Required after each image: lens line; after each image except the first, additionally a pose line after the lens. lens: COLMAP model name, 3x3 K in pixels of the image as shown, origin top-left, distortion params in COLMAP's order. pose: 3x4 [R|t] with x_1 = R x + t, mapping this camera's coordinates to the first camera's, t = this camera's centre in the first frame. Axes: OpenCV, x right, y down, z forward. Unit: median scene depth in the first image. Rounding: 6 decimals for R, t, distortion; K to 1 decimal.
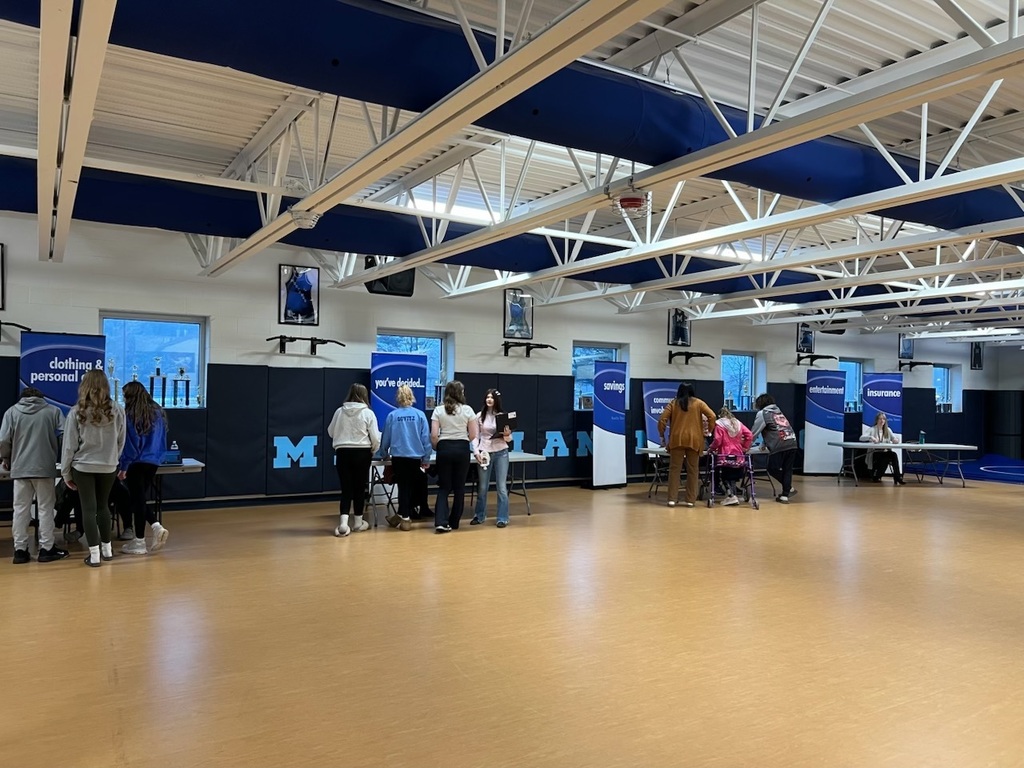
lens RADIAL K [[765.3, 0, 510.8], [0, 765.3, 389.2], [0, 0, 1]] dist [0.037650, -0.007227]
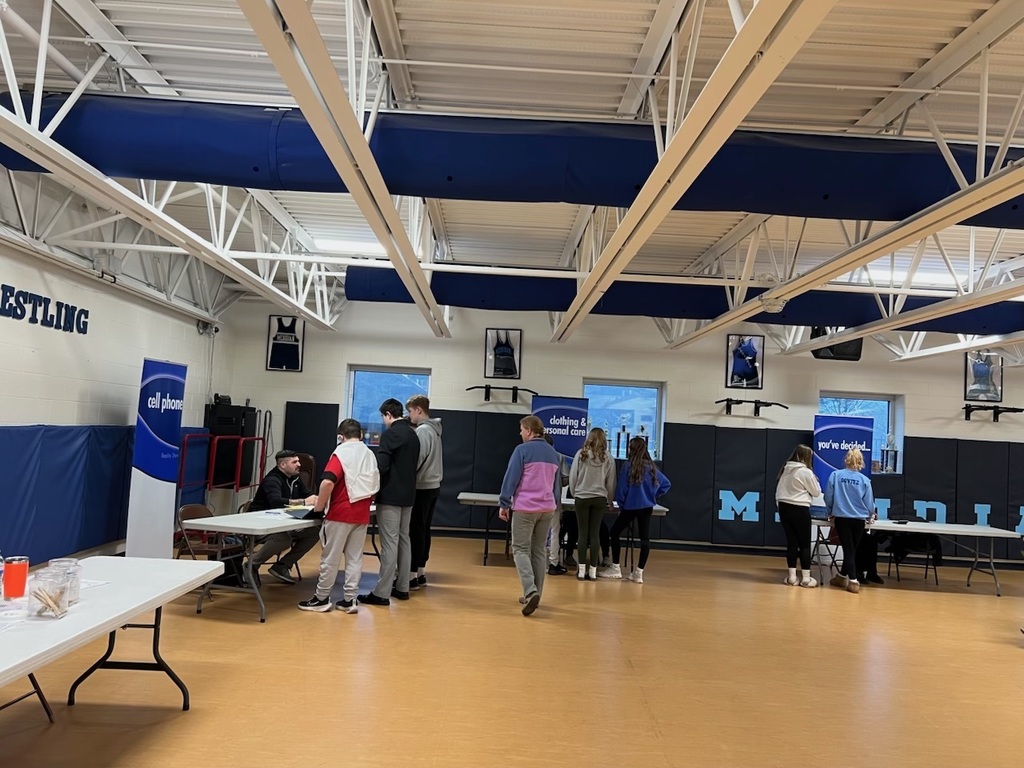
lens RADIAL K [[765.3, 0, 510.8], [0, 765.3, 389.2], [0, 0, 1]] dist [0.037650, -0.007227]
pose [[0.861590, -0.000024, -0.507606, -0.008535], [-0.036895, 0.997352, -0.062670, -0.002544], [0.506263, 0.072723, 0.859307, -0.106102]]
